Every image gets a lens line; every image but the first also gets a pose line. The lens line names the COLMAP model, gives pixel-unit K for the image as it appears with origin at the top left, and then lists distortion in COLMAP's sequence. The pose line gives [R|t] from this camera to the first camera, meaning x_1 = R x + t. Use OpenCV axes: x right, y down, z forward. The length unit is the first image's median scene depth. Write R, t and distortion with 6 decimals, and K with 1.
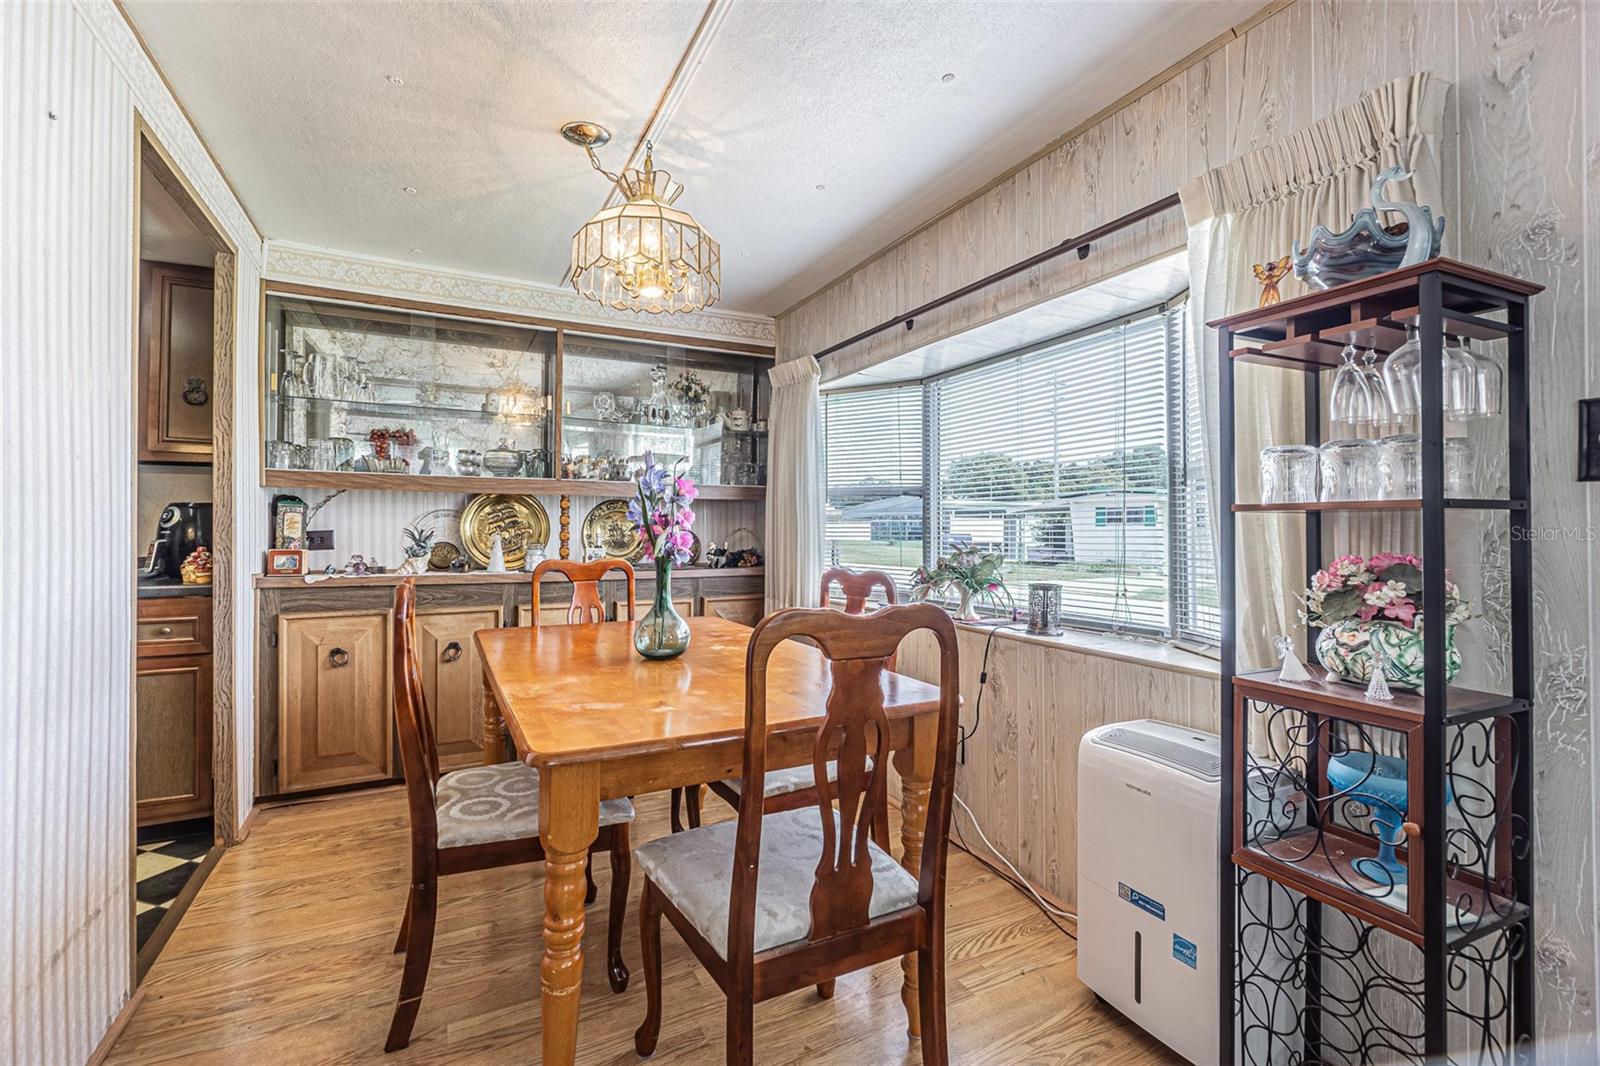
lens RADIAL K [[691.2, 0, 768.6], [0, 691.2, 519.7], [0, 0, 1]] dist [-0.007413, 0.001513]
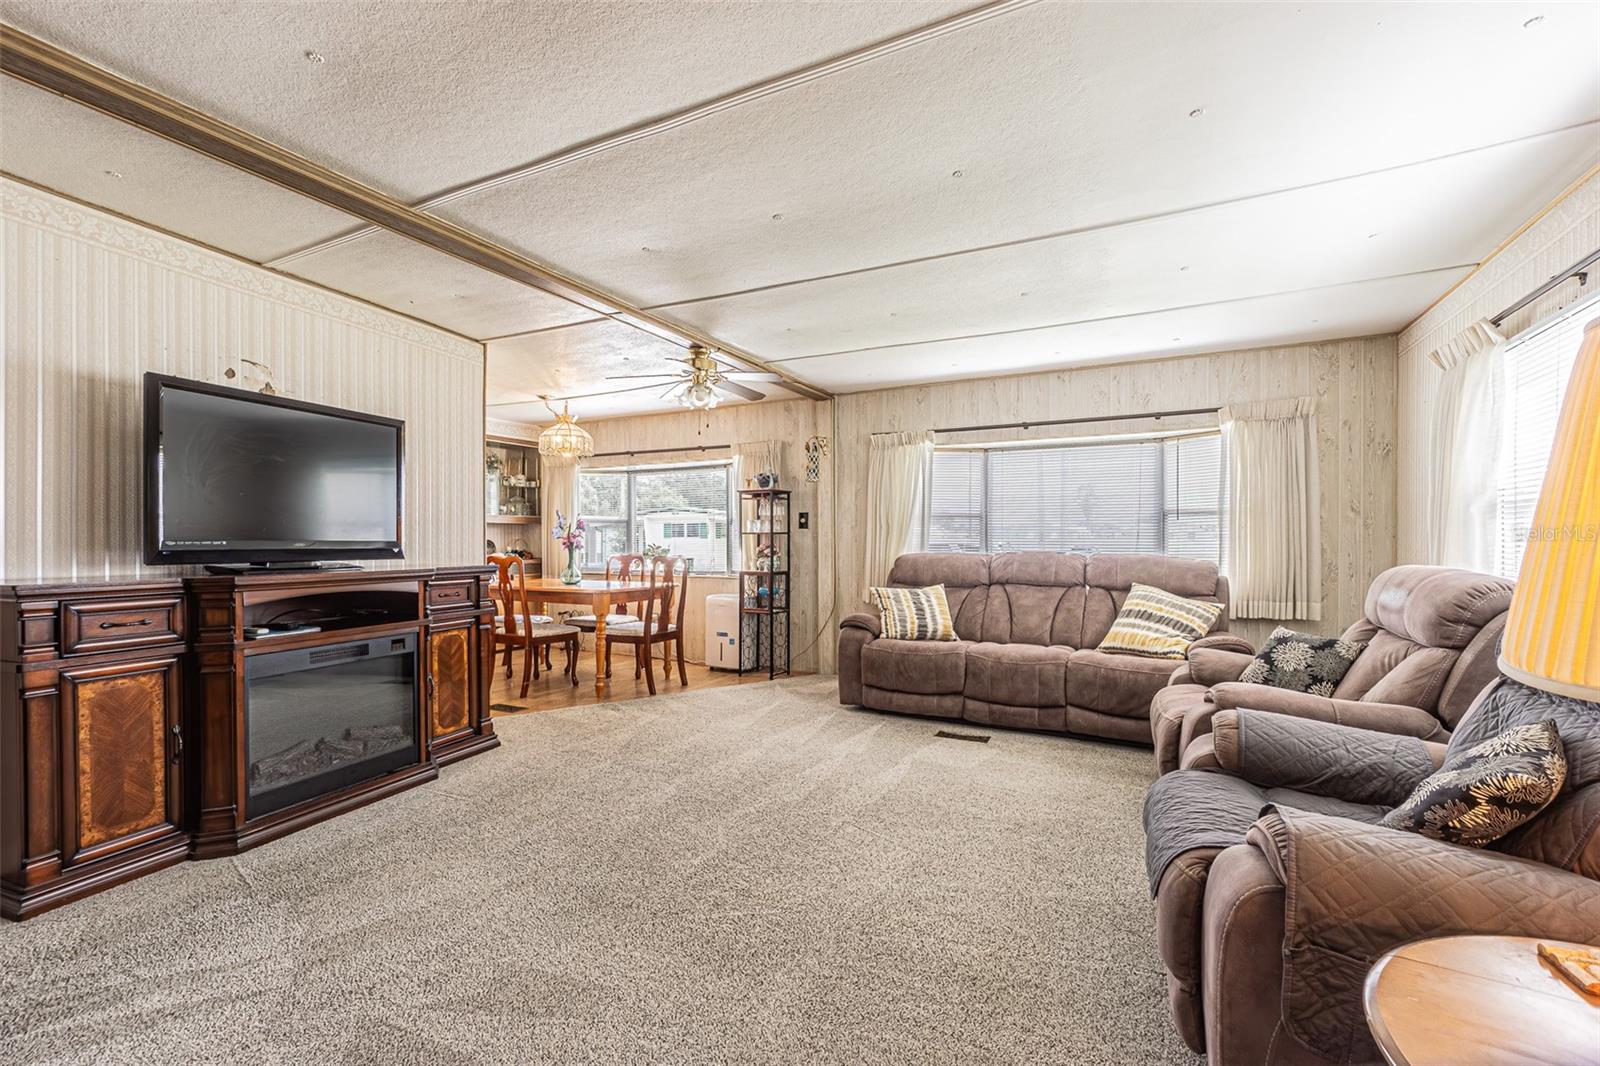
lens RADIAL K [[691.2, 0, 794.4], [0, 691.2, 542.9], [0, 0, 1]] dist [-0.007413, 0.001513]
pose [[0.797255, -0.006190, 0.603611, -1.760909], [-0.004083, 0.999869, 0.015647, -0.026915], [-0.603629, -0.014939, 0.797125, -2.782681]]
